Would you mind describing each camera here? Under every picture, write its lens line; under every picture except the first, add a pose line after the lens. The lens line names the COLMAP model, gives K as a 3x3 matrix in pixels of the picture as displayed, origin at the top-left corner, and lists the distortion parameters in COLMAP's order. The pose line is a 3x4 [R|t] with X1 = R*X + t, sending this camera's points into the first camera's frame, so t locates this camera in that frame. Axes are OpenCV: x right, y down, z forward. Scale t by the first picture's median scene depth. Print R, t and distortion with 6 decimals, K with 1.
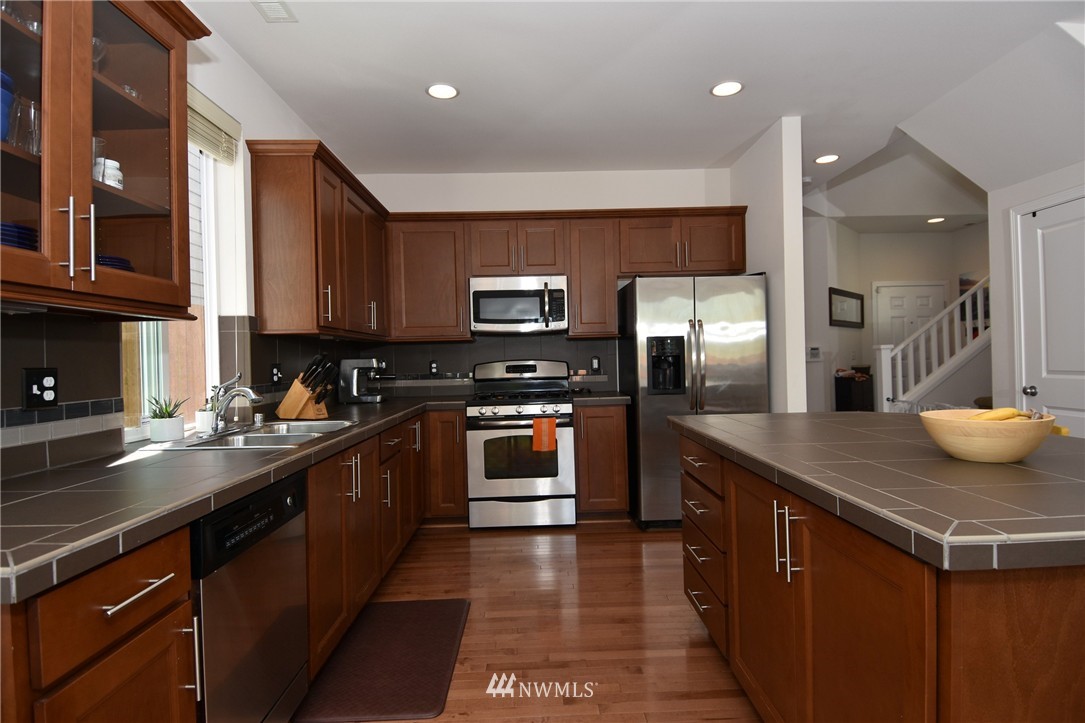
lens RADIAL K [[534.8, 0, 557.9], [0, 534.8, 359.0], [0, 0, 1]] dist [0.055584, -0.045149]
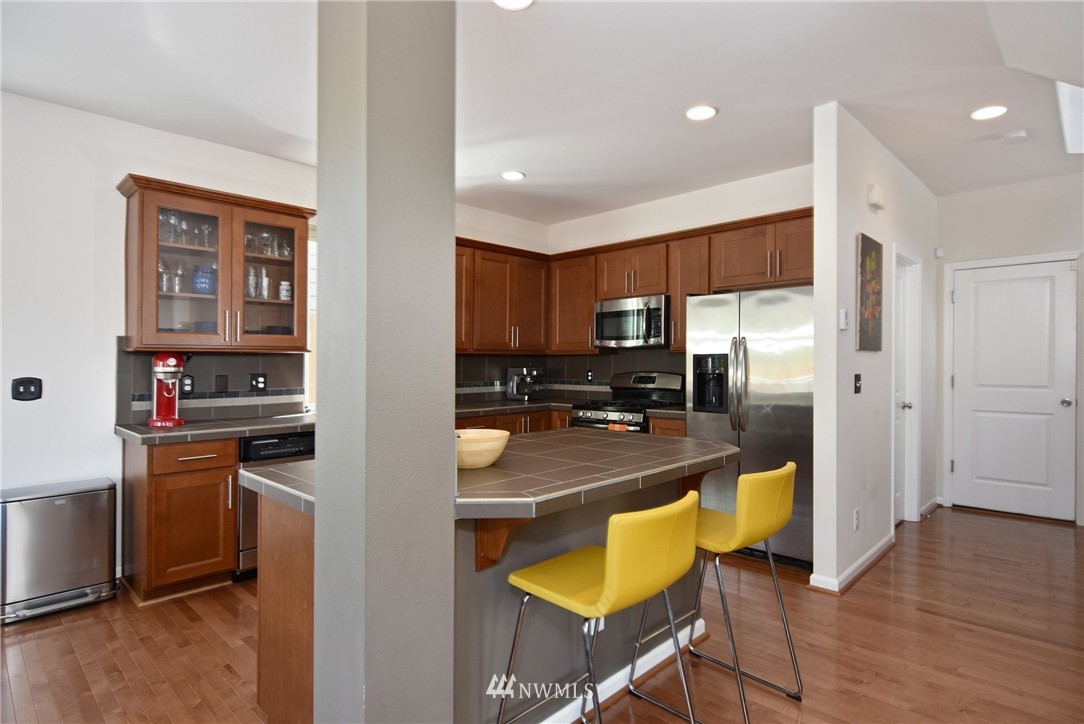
lens RADIAL K [[572.3, 0, 582.1], [0, 572.3, 362.8], [0, 0, 1]] dist [-0.011079, -0.000931]
pose [[0.722602, 0.020545, -0.690958, 0.758768], [-0.014133, 0.999788, 0.014948, -0.037528], [0.691119, -0.001036, 0.722740, 0.063403]]
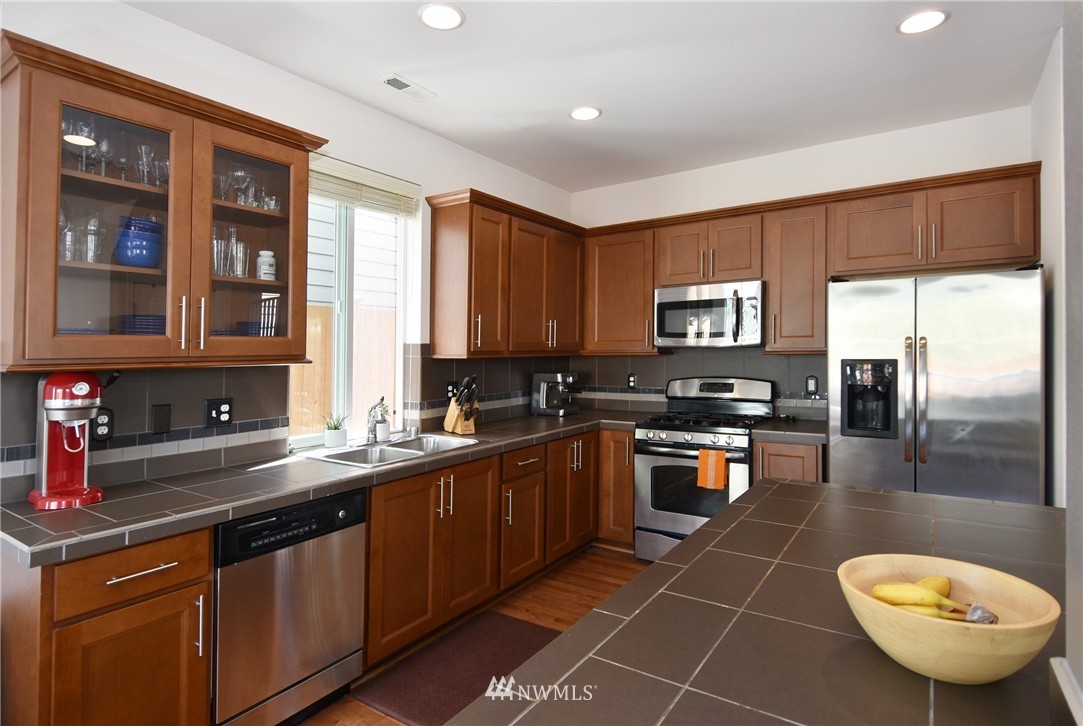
lens RADIAL K [[569.6, 0, 561.4], [0, 569.6, 340.5], [0, 0, 1]] dist [-0.002168, -0.007584]
pose [[0.818777, 0.002932, -0.574105, 0.296548], [-0.008053, 0.999947, -0.006377, -0.058220], [0.574056, 0.009844, 0.818757, 0.101977]]
